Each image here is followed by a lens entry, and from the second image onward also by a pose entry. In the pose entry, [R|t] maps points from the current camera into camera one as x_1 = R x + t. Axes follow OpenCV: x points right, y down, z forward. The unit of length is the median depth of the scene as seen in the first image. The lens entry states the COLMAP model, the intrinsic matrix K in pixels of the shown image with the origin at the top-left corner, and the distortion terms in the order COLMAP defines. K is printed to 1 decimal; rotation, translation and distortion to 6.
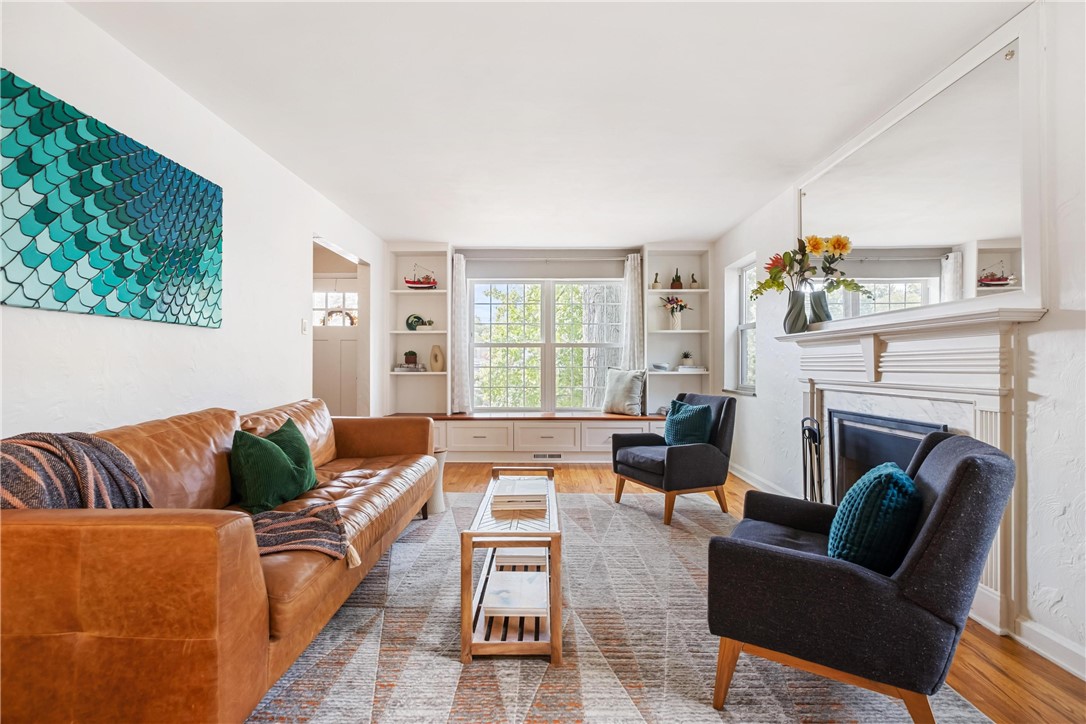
lens RADIAL K [[505.2, 0, 542.6], [0, 505.2, 364.6], [0, 0, 1]] dist [-0.000420, -0.000082]
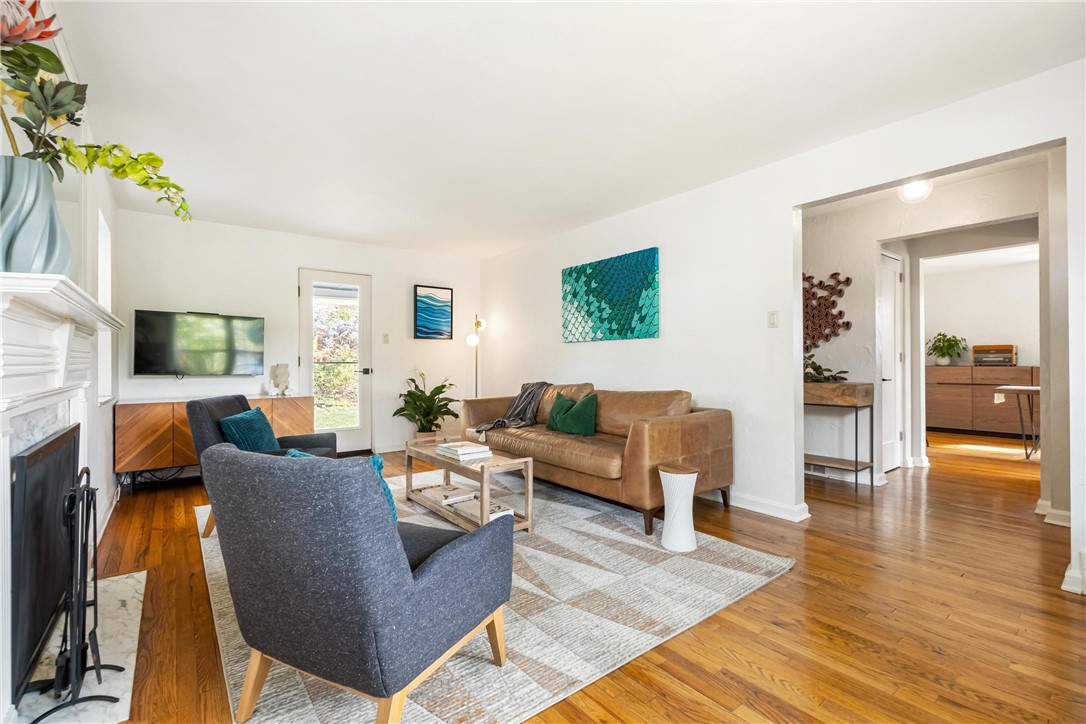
lens RADIAL K [[477.6, 0, 544.9], [0, 477.6, 359.6], [0, 0, 1]] dist [-0.002467, -0.000222]
pose [[-0.794381, 0.000070, -0.607420, 0.710118], [0.004473, 0.999974, -0.005734, 0.002991], [0.607404, -0.007272, -0.794360, 2.683338]]
